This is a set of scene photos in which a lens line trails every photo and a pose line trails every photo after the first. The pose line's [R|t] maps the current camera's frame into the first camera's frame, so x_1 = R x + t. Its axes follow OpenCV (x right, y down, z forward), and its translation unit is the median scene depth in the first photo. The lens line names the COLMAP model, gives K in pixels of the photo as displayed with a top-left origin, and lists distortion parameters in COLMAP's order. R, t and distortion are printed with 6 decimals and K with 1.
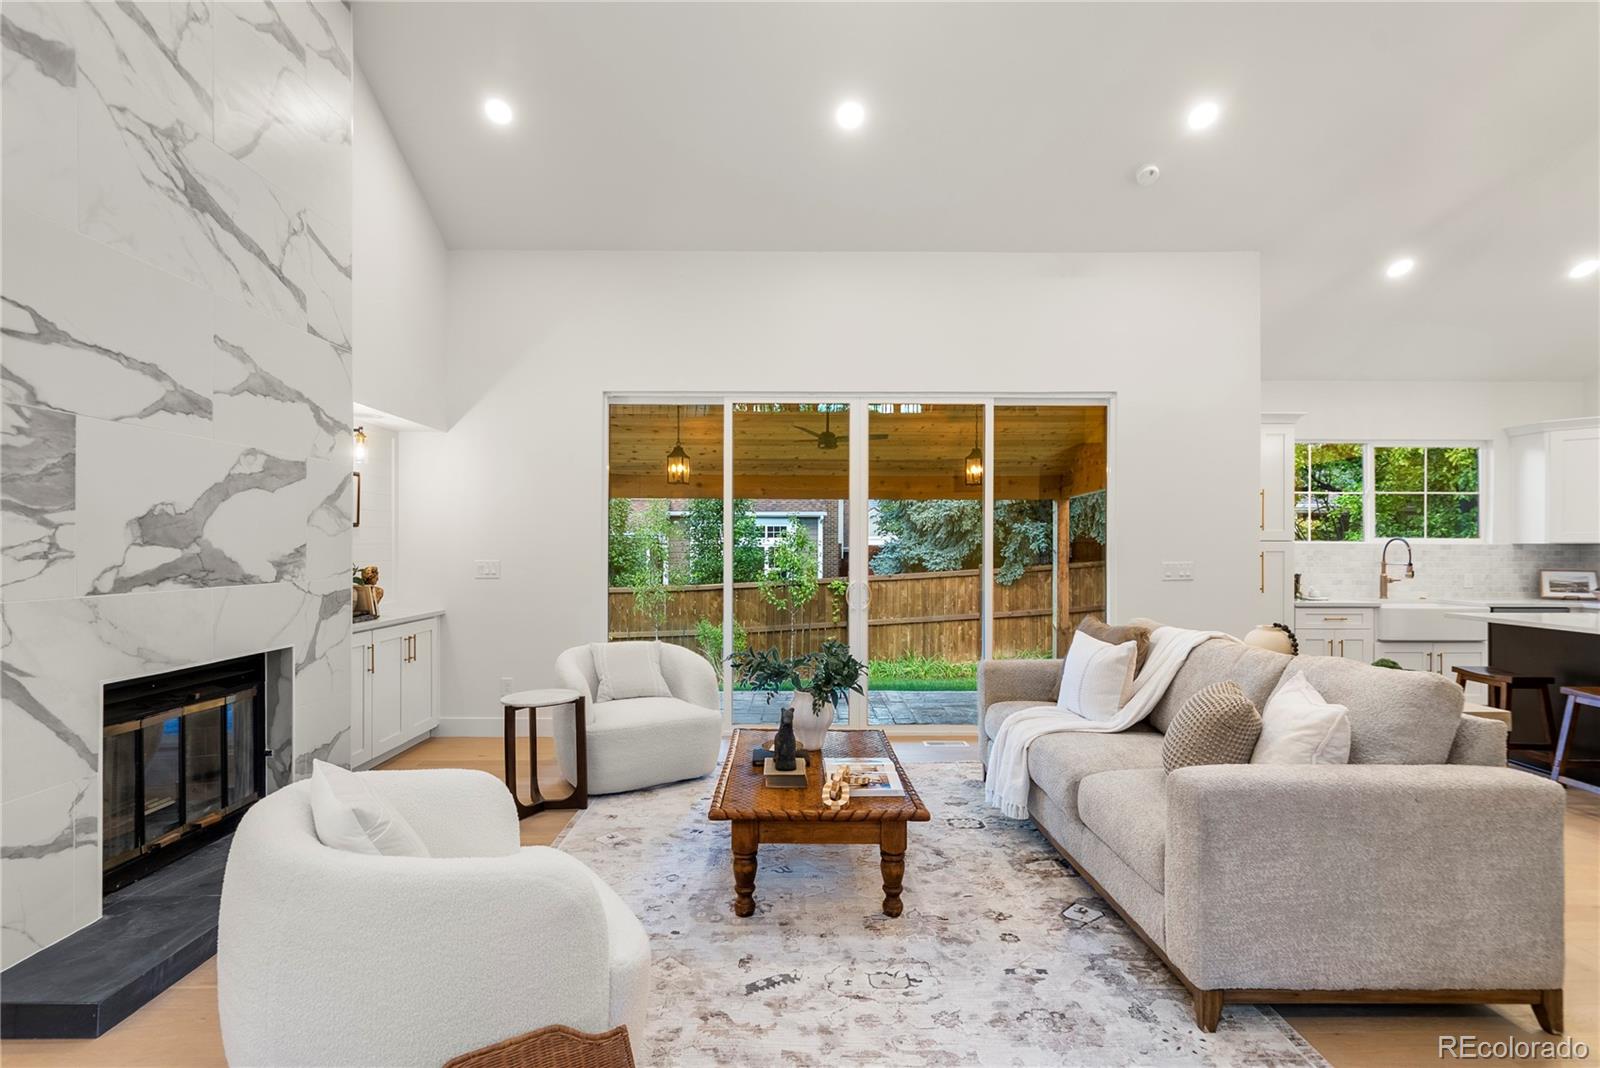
lens RADIAL K [[786.7, 0, 801.1], [0, 786.7, 547.5], [0, 0, 1]] dist [0.001050, 0.000241]
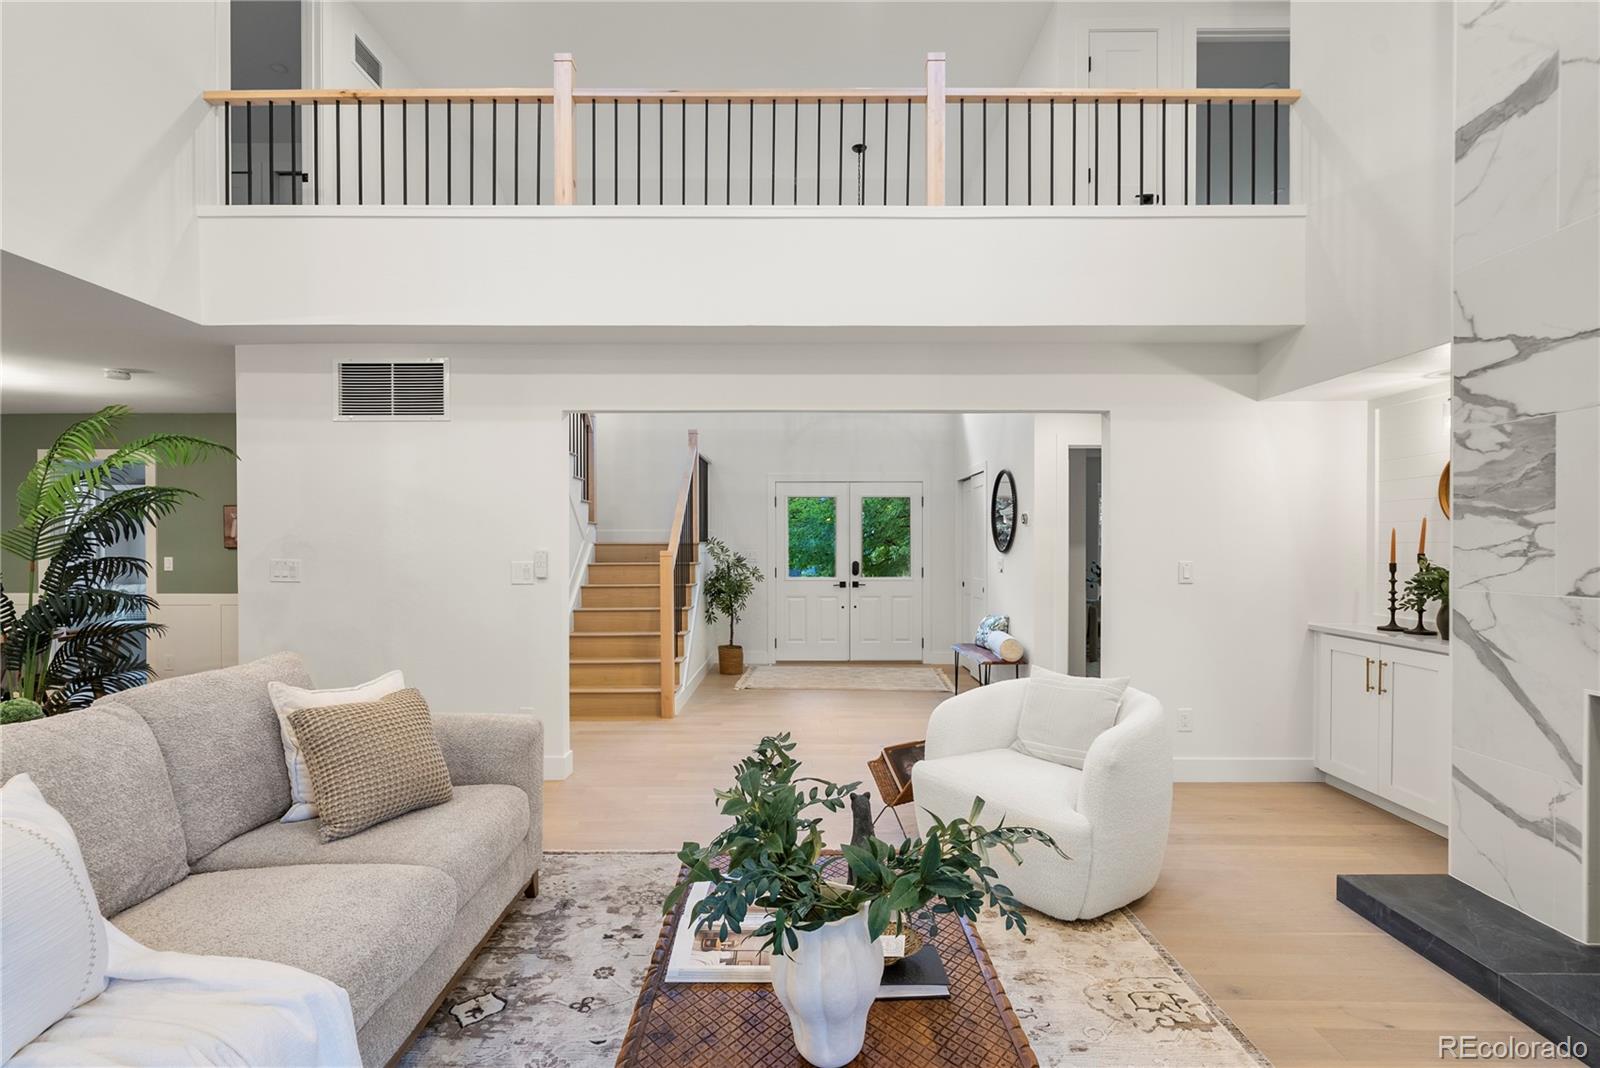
lens RADIAL K [[749.0, 0, 796.8], [0, 749.0, 550.7], [0, 0, 1]] dist [0.002714, 0.000373]
pose [[-0.999905, -0.002616, 0.013502, 0.028274], [-0.002512, 0.999967, 0.007733, 0.000745], [-0.013522, 0.007698, -0.999879, 1.653291]]
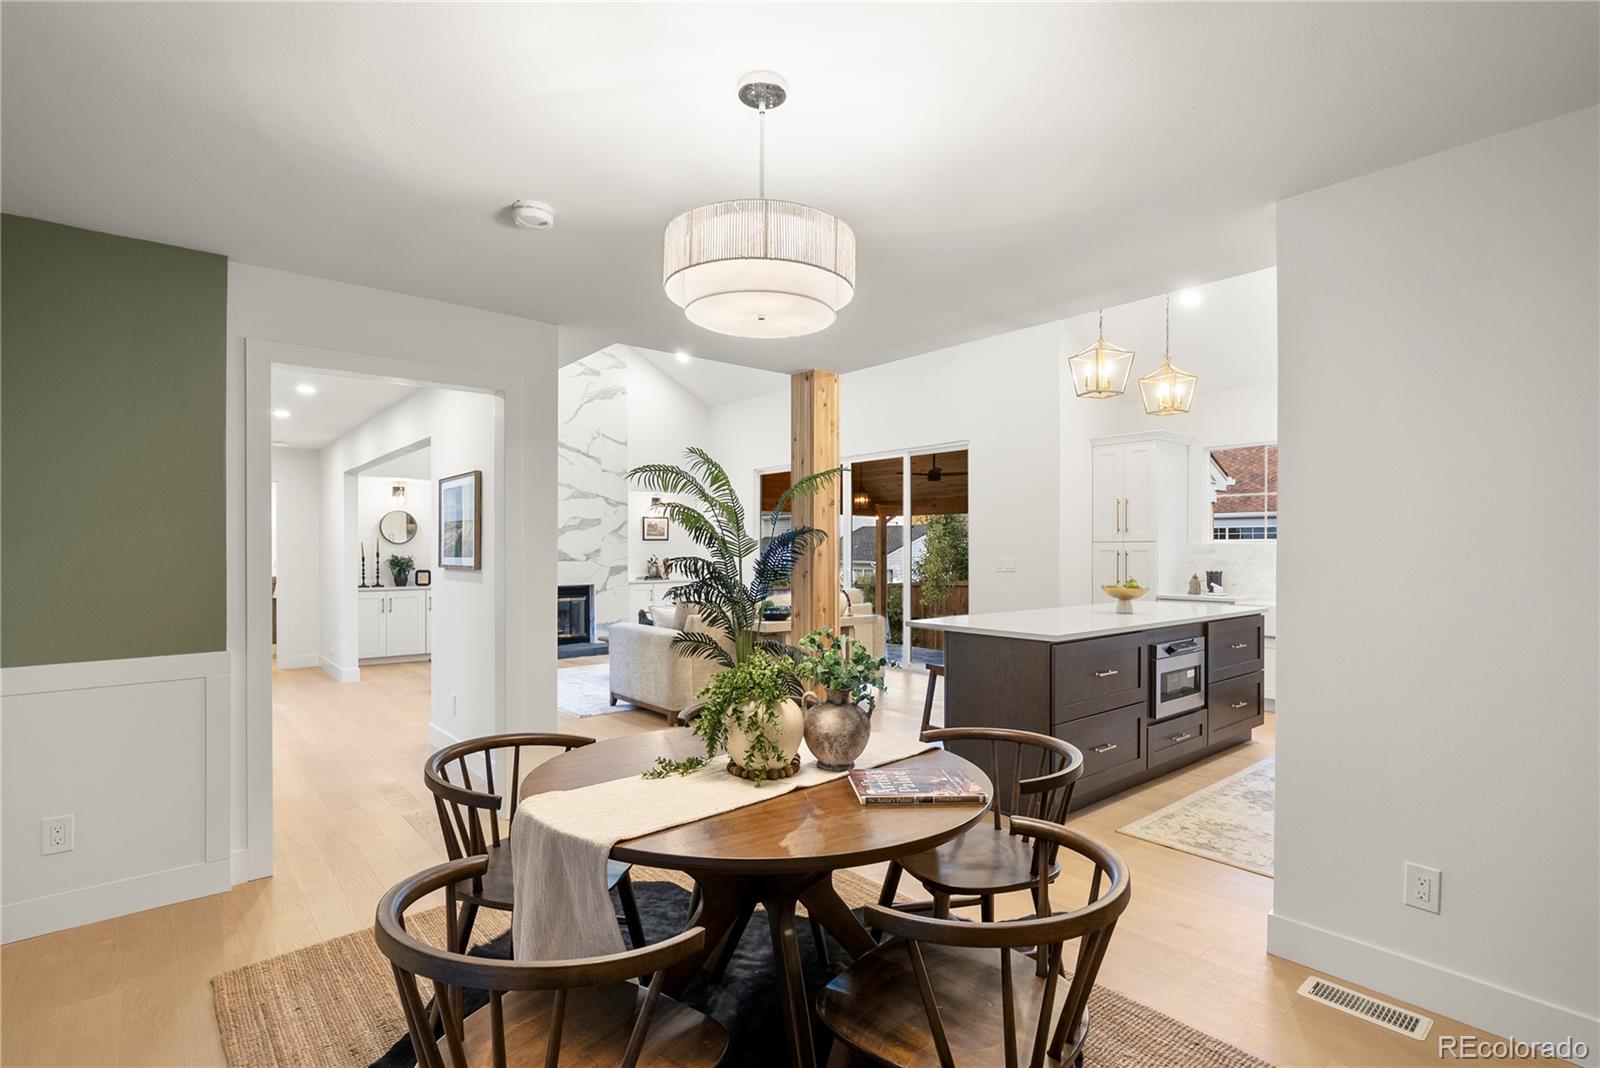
lens RADIAL K [[763.5, 0, 793.8], [0, 763.5, 549.6], [0, 0, 1]] dist [0.001551, 0.000121]
pose [[0.636954, -0.002609, -0.770897, 2.330911], [0.001858, 0.999997, -0.001849, 0.009413], [0.770900, -0.000255, 0.636957, -0.242468]]
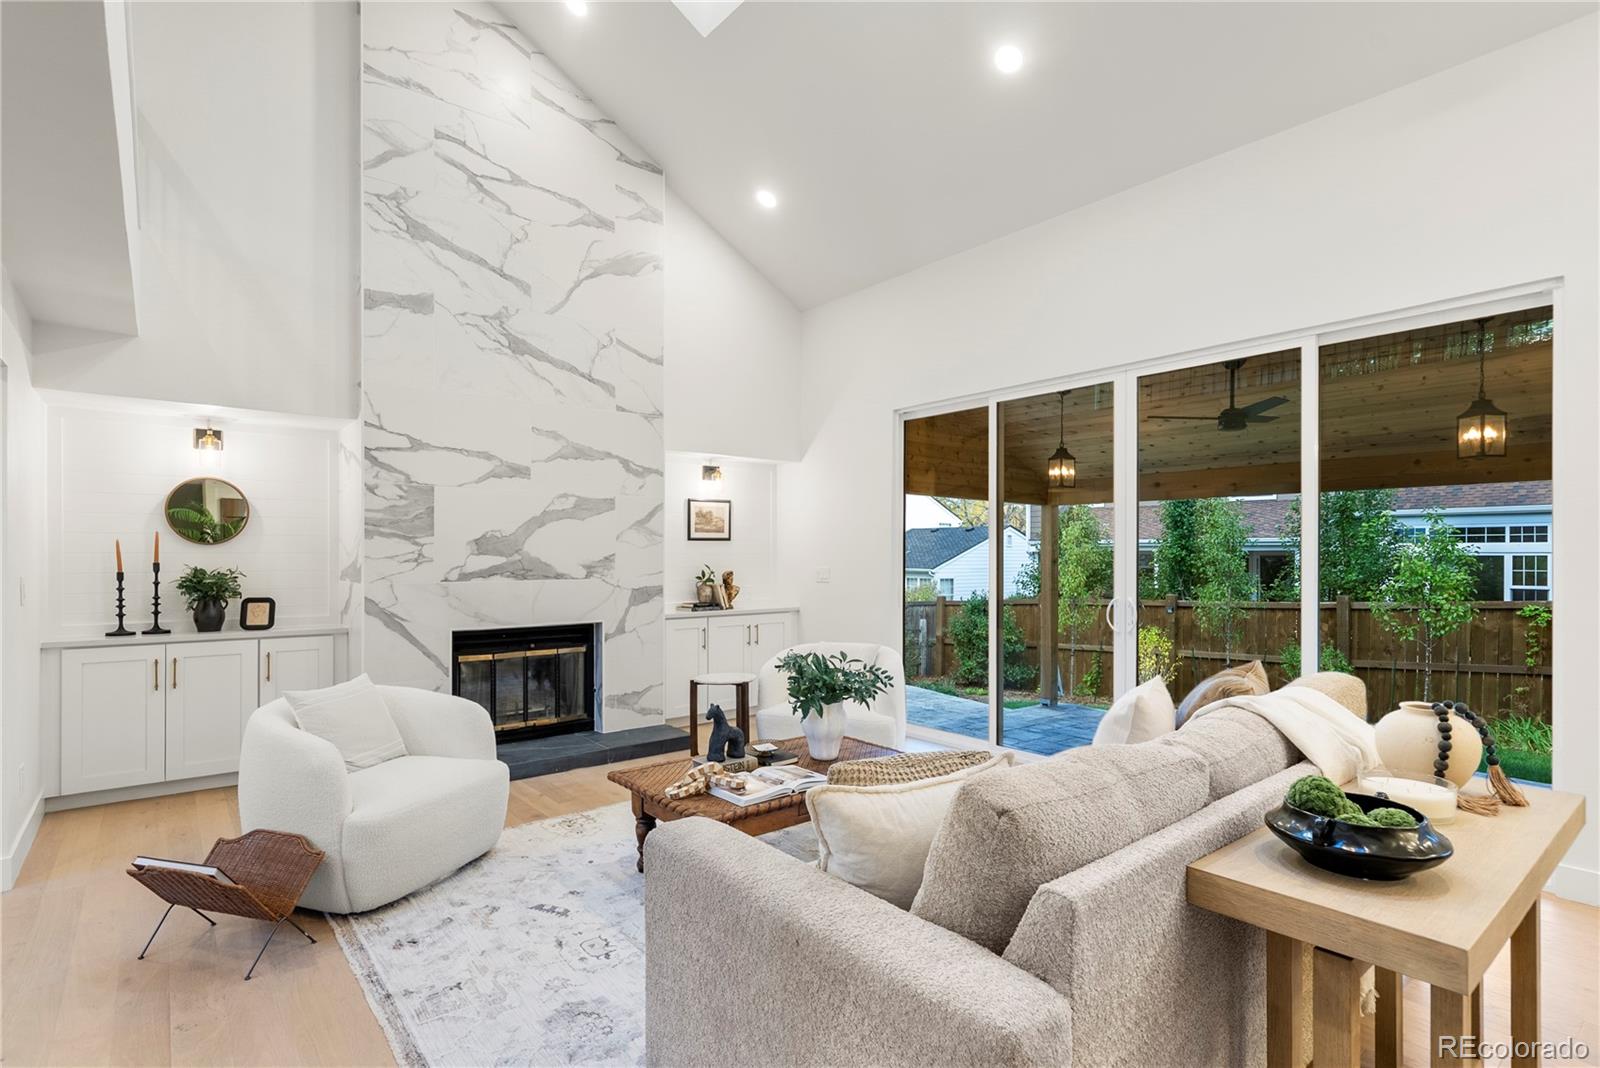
lens RADIAL K [[787.6, 0, 795.9], [0, 787.6, 556.7], [0, 0, 1]] dist [-0.000657, 0.000263]
pose [[0.621740, 0.000185, -0.783224, 0.921661], [0.000177, 1.000000, 0.000377, 0.000748], [0.783224, -0.000373, 0.621740, 0.423113]]
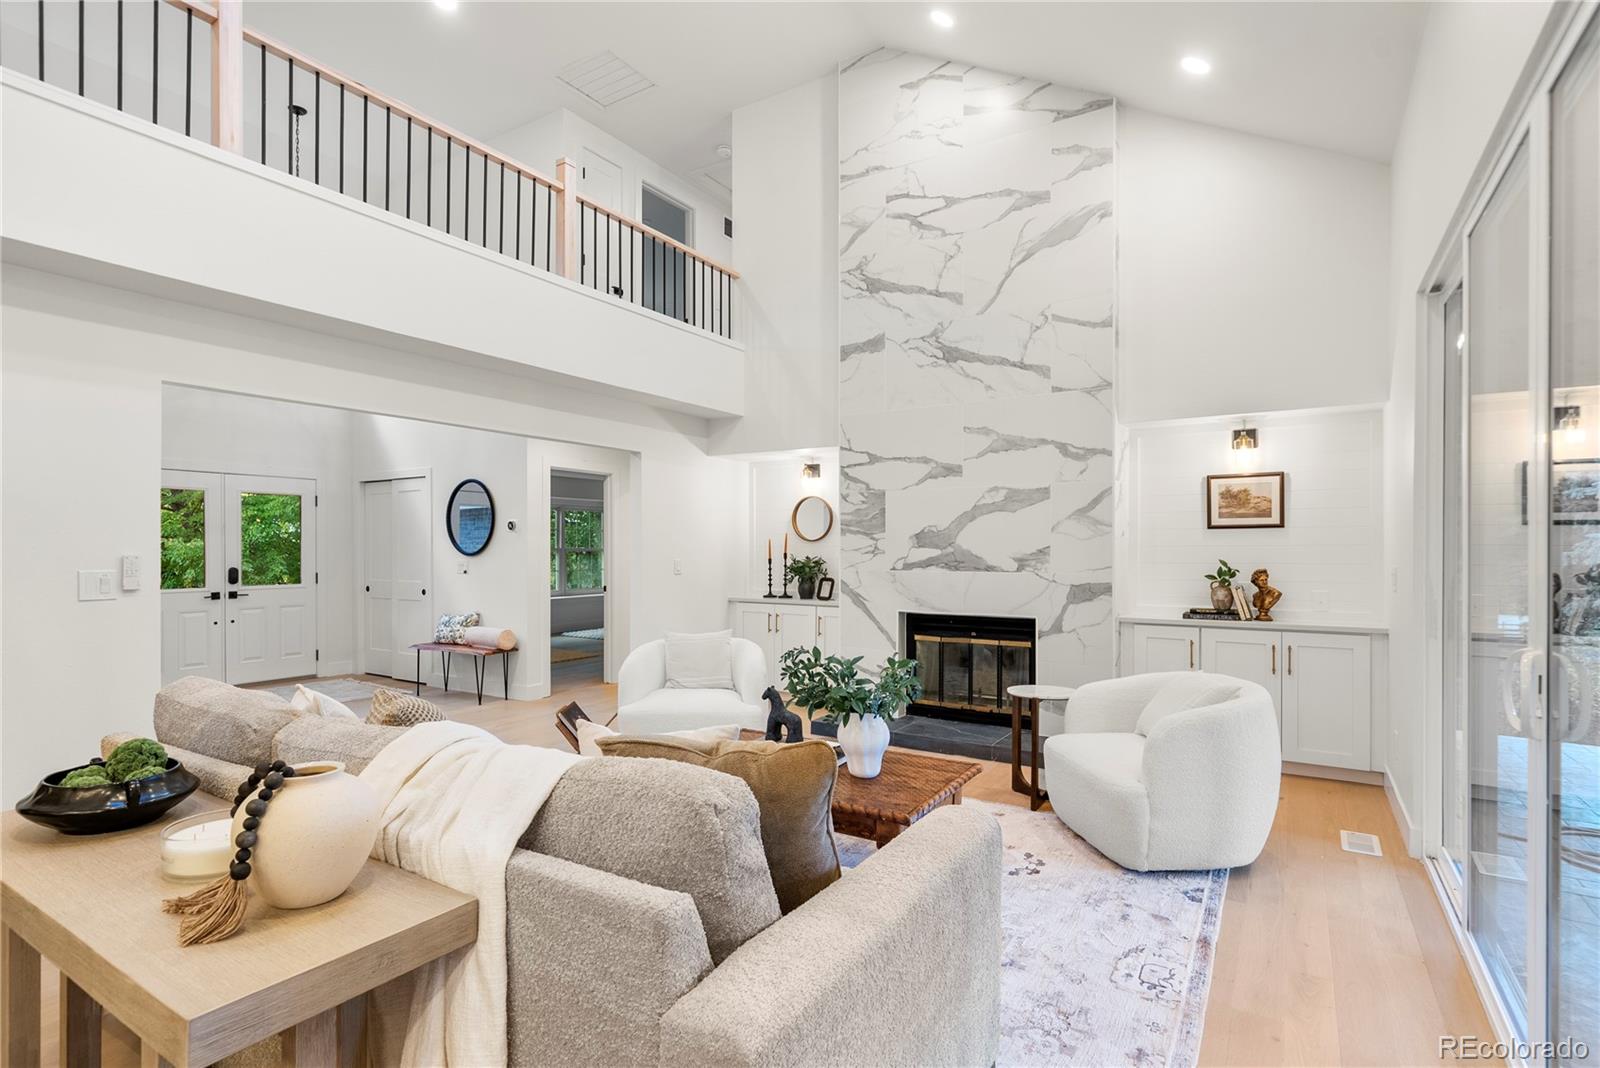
lens RADIAL K [[779.2, 0, 797.1], [0, 779.2, 550.3], [0, 0, 1]] dist [0.001737, 0.001028]
pose [[-0.544410, -0.000312, -0.838819, 0.940682], [-0.001216, 0.999999, 0.000417, 0.003444], [0.838818, 0.001247, -0.544410, 1.693192]]
